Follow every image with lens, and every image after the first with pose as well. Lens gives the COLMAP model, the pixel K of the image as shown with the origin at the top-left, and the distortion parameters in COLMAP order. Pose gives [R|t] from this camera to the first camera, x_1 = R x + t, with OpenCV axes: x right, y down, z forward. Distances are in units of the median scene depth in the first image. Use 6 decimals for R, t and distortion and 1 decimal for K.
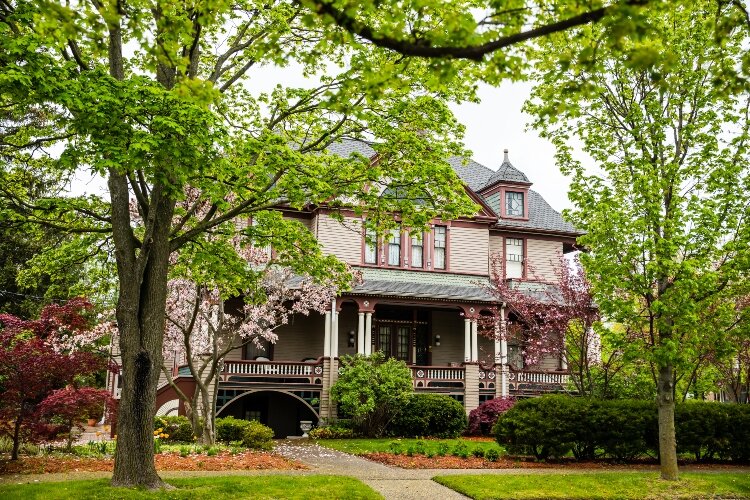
lens RADIAL K [[522.3, 0, 375.0], [0, 522.3, 250.0], [0, 0, 1]] dist [-0.021301, -0.001891]
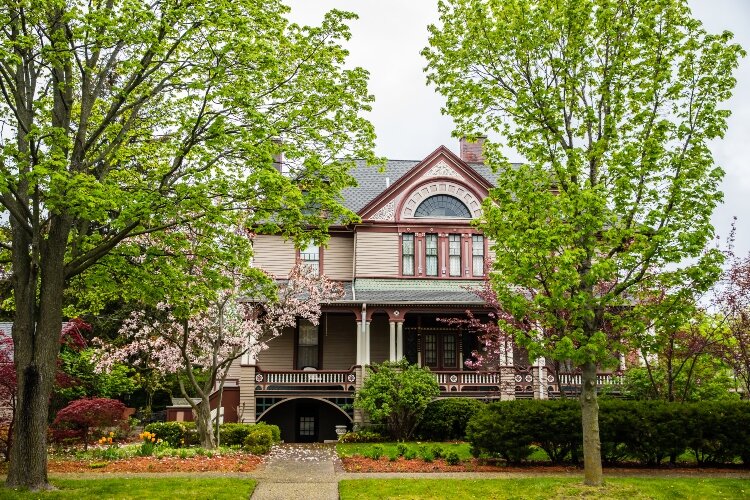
lens RADIAL K [[485.8, 0, 375.0], [0, 485.8, 250.0], [0, 0, 1]] dist [-0.036661, 0.003866]
pose [[0.982728, -0.070894, -0.170941, 0.131961], [0.065449, 0.997159, -0.037286, 0.010287], [0.173098, 0.025454, 0.984576, 0.027339]]
